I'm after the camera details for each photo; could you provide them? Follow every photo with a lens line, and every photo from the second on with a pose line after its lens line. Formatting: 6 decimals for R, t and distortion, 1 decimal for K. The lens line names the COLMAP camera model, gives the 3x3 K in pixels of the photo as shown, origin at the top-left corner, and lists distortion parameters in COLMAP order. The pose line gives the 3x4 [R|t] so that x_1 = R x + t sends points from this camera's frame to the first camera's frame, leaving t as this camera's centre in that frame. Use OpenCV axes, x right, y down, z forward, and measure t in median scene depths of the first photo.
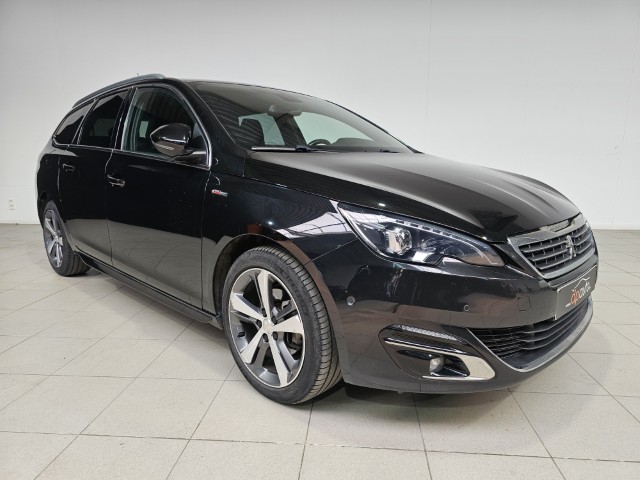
lens RADIAL K [[430.7, 0, 320.0], [0, 430.7, 240.0], [0, 0, 1]] dist [0.021266, -0.001061]
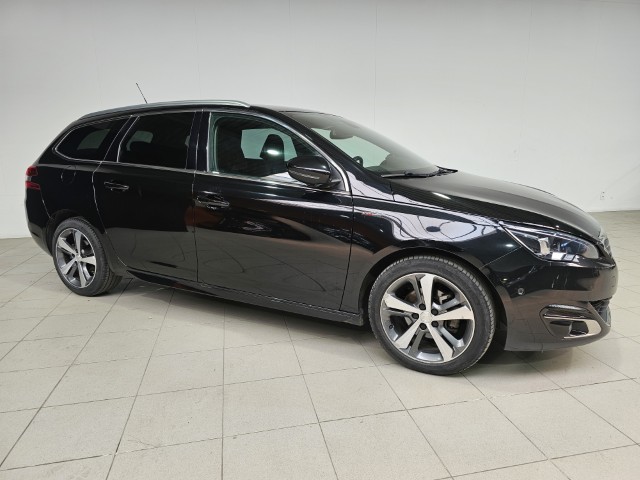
lens RADIAL K [[430.7, 0, 320.0], [0, 430.7, 240.0], [0, 0, 1]] dist [0.021266, -0.001061]
pose [[0.956471, -0.066174, 0.284225, -0.724578], [0.059431, 0.997710, 0.032293, -0.083594], [-0.285711, -0.013996, 0.958214, -0.124300]]
